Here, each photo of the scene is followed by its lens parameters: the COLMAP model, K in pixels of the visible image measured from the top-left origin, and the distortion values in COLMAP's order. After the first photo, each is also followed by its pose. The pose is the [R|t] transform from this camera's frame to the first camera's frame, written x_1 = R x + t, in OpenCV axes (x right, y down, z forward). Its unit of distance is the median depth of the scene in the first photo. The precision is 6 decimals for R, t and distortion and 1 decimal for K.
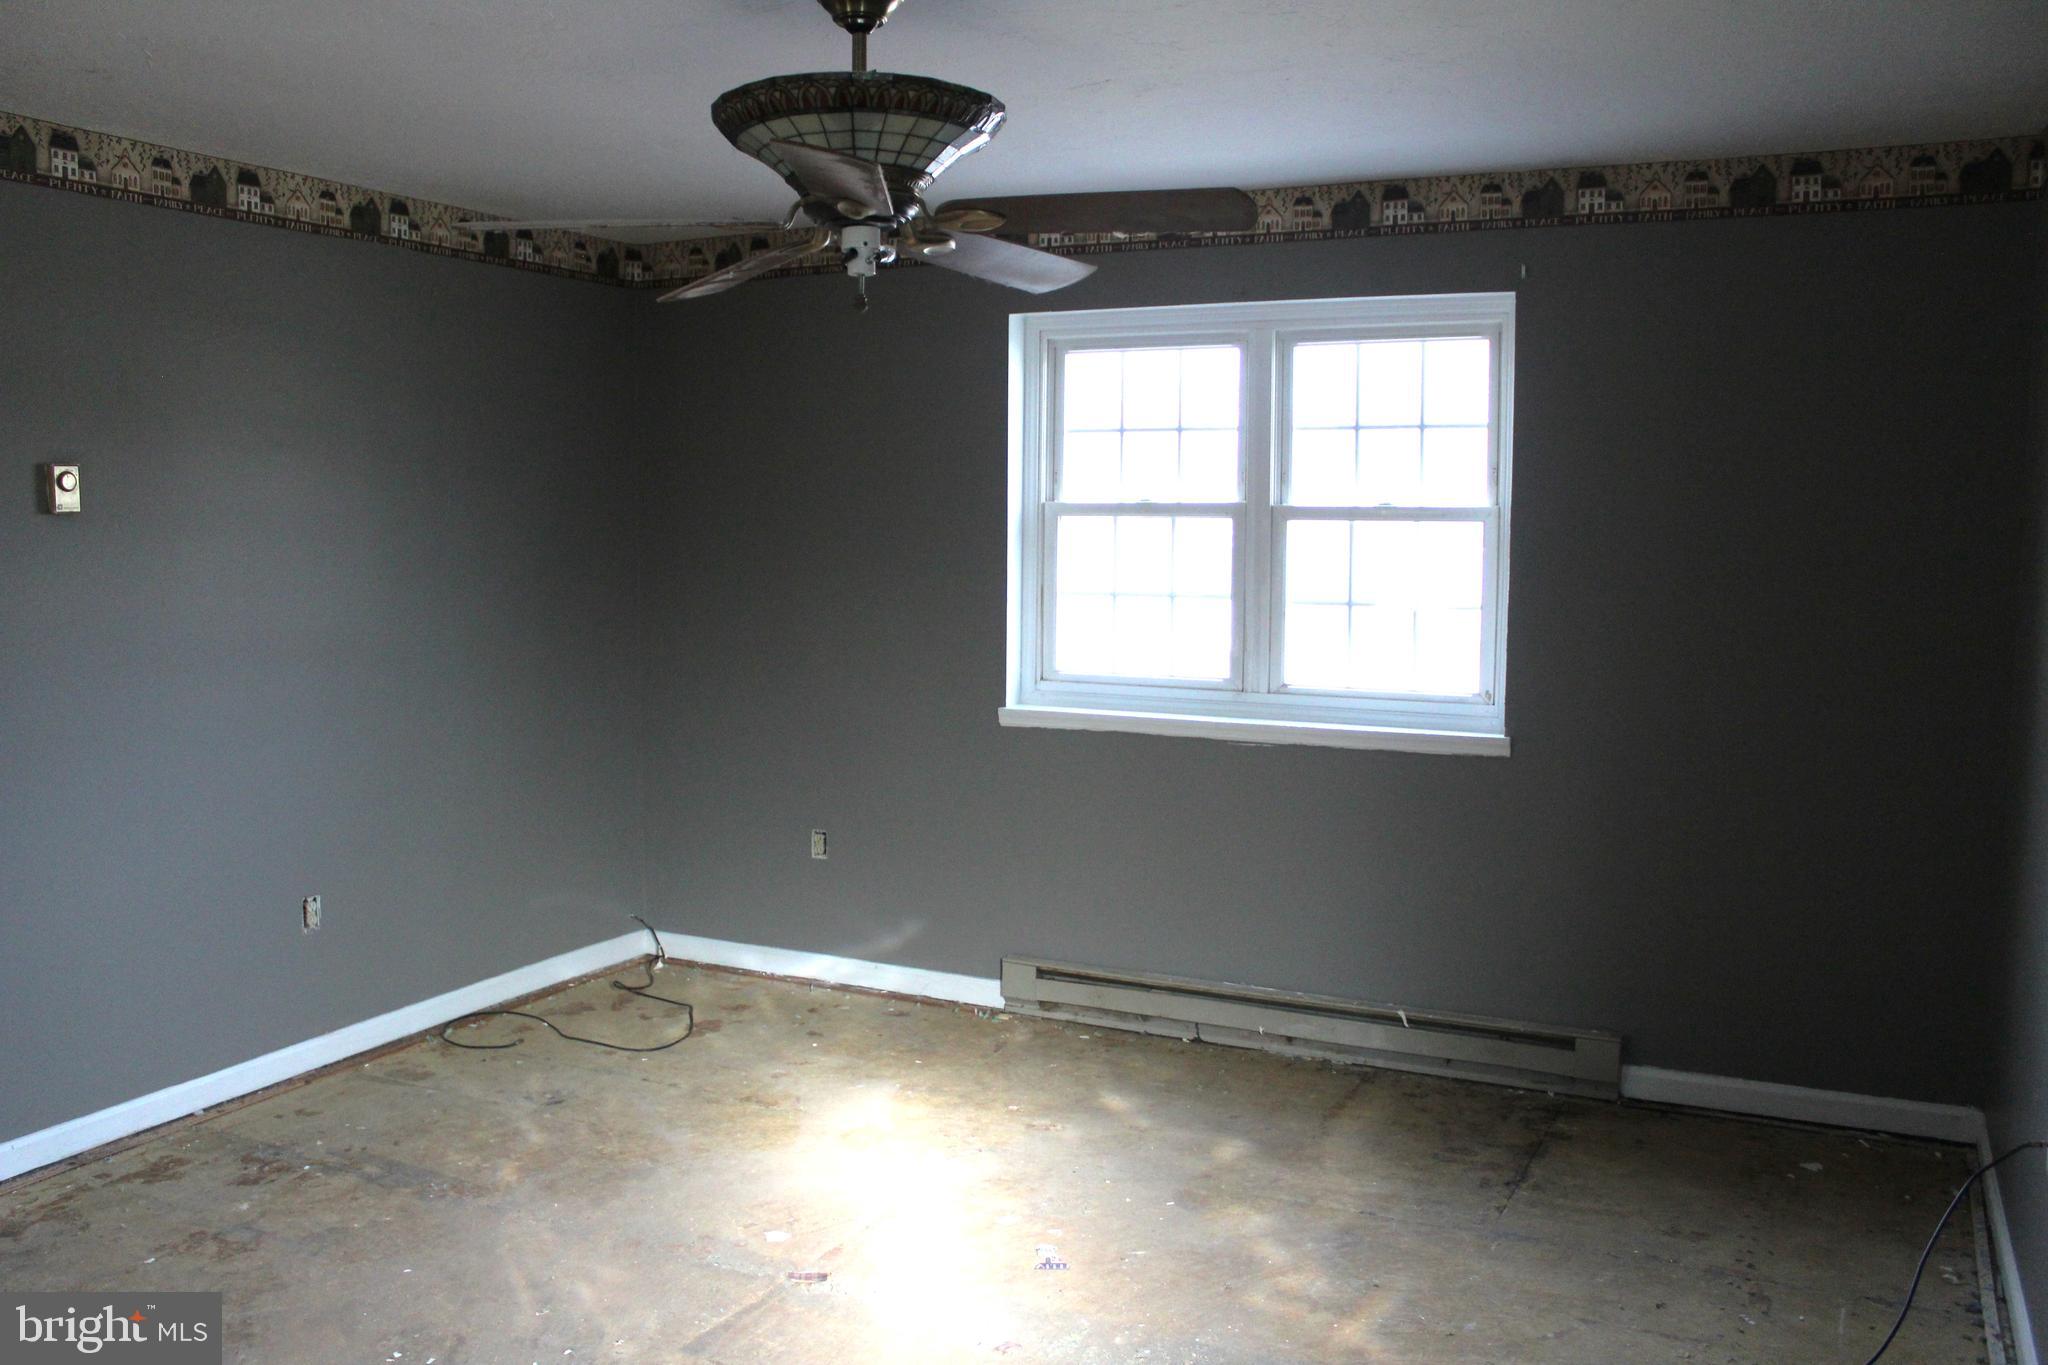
lens RADIAL K [[1691.4, 0, 1007.3], [0, 1691.4, 680.9], [0, 0, 1]] dist [-0.164582, 0.140358]
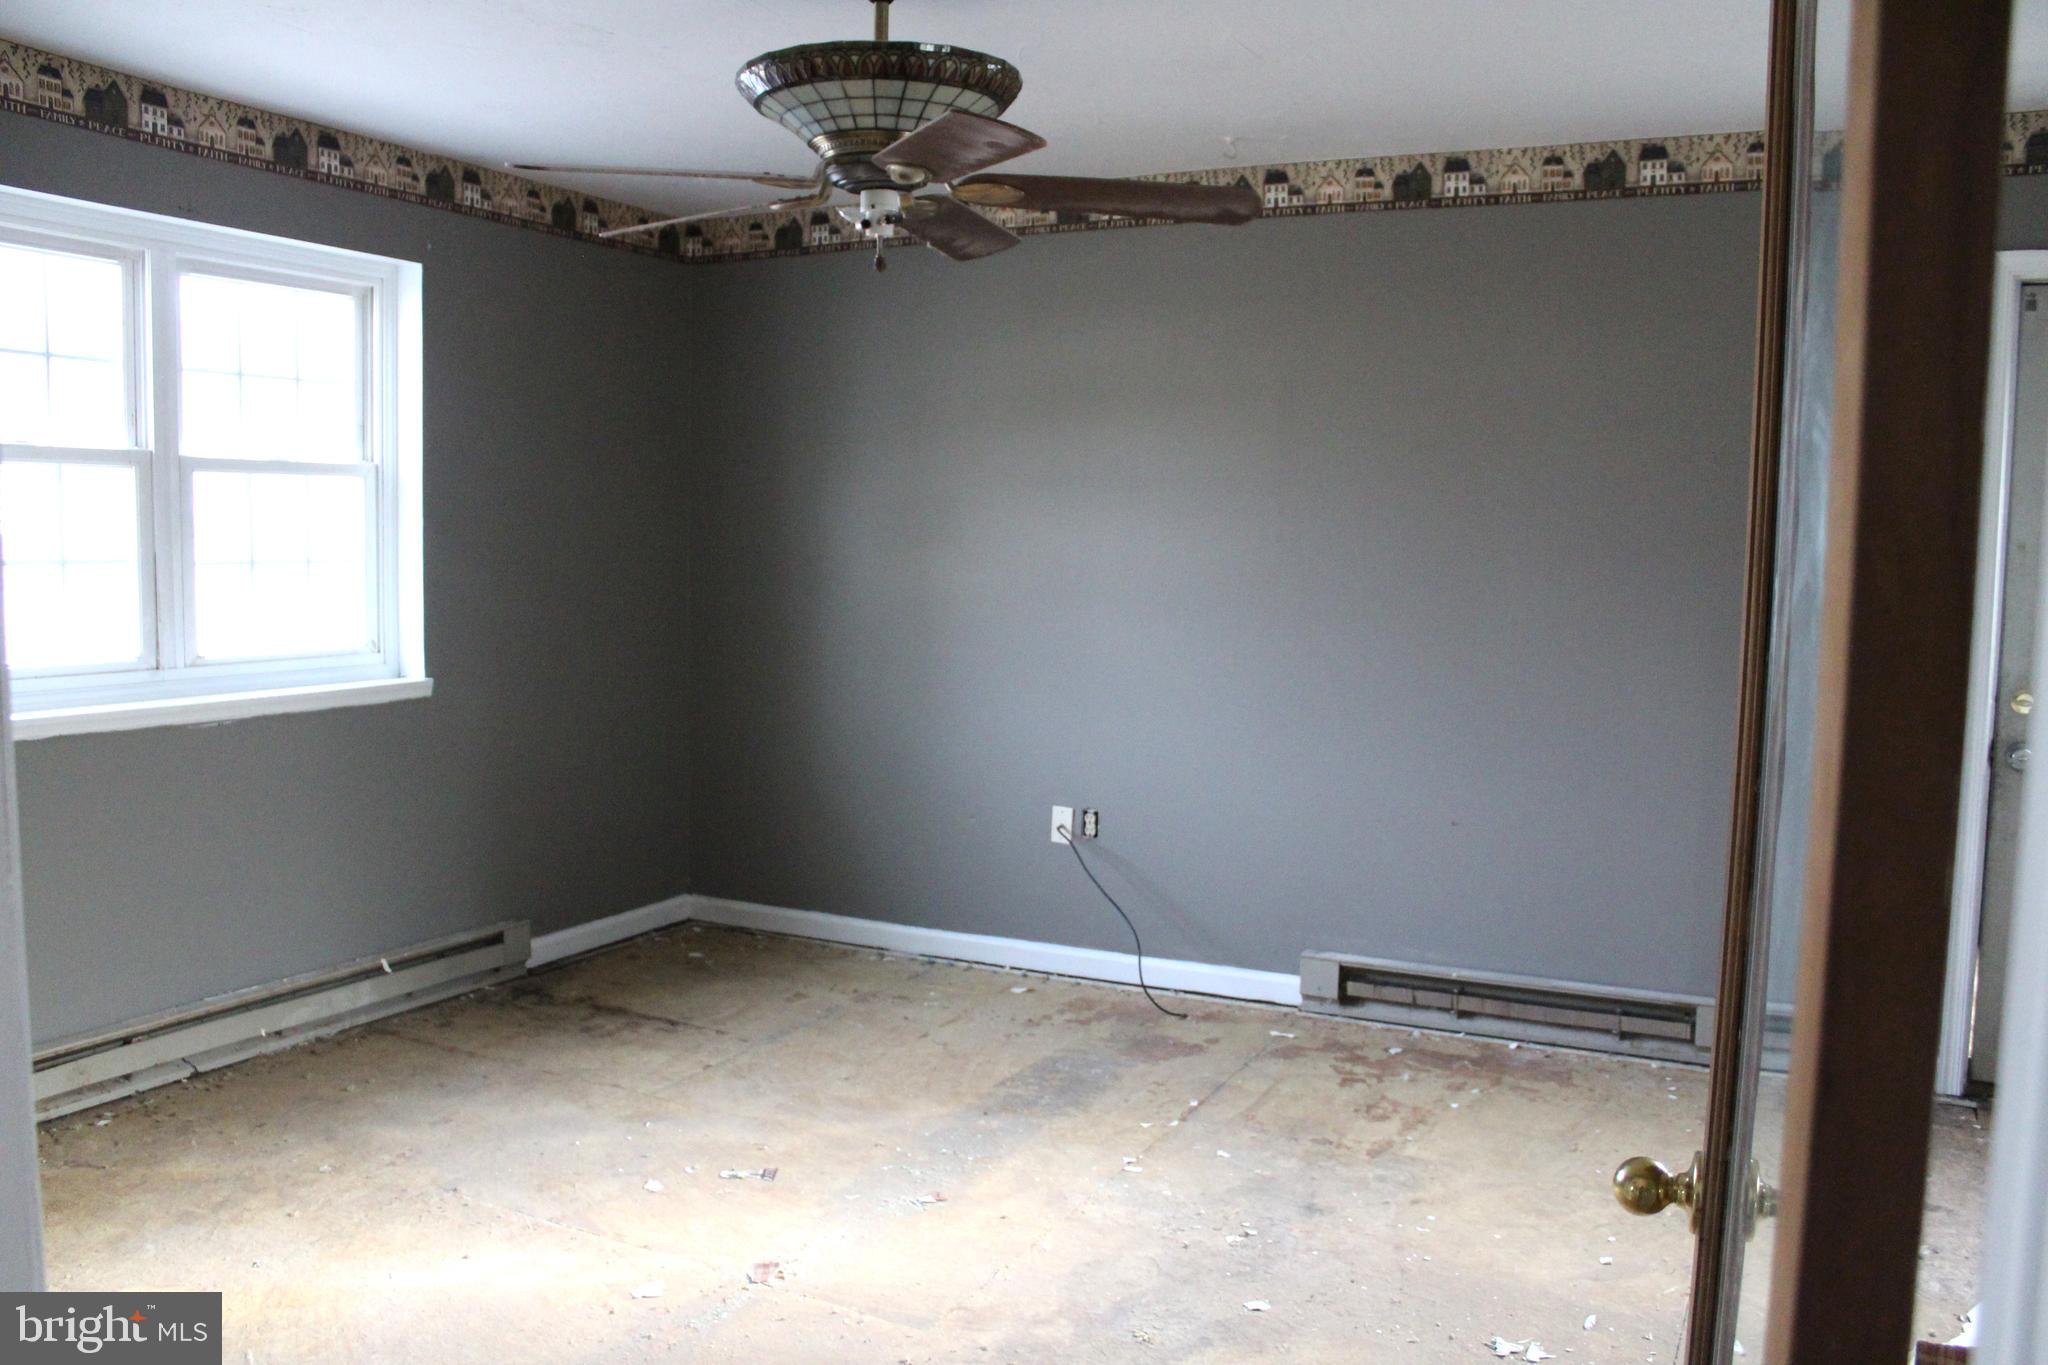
lens RADIAL K [[1691.4, 0, 1007.3], [0, 1691.4, 680.9], [0, 0, 1]] dist [-0.164582, 0.140358]
pose [[0.000445, -0.100756, 0.994911, -0.748975], [0.065083, 0.992805, 0.100514, -0.047082], [-0.997880, 0.064708, 0.006999, 0.603103]]
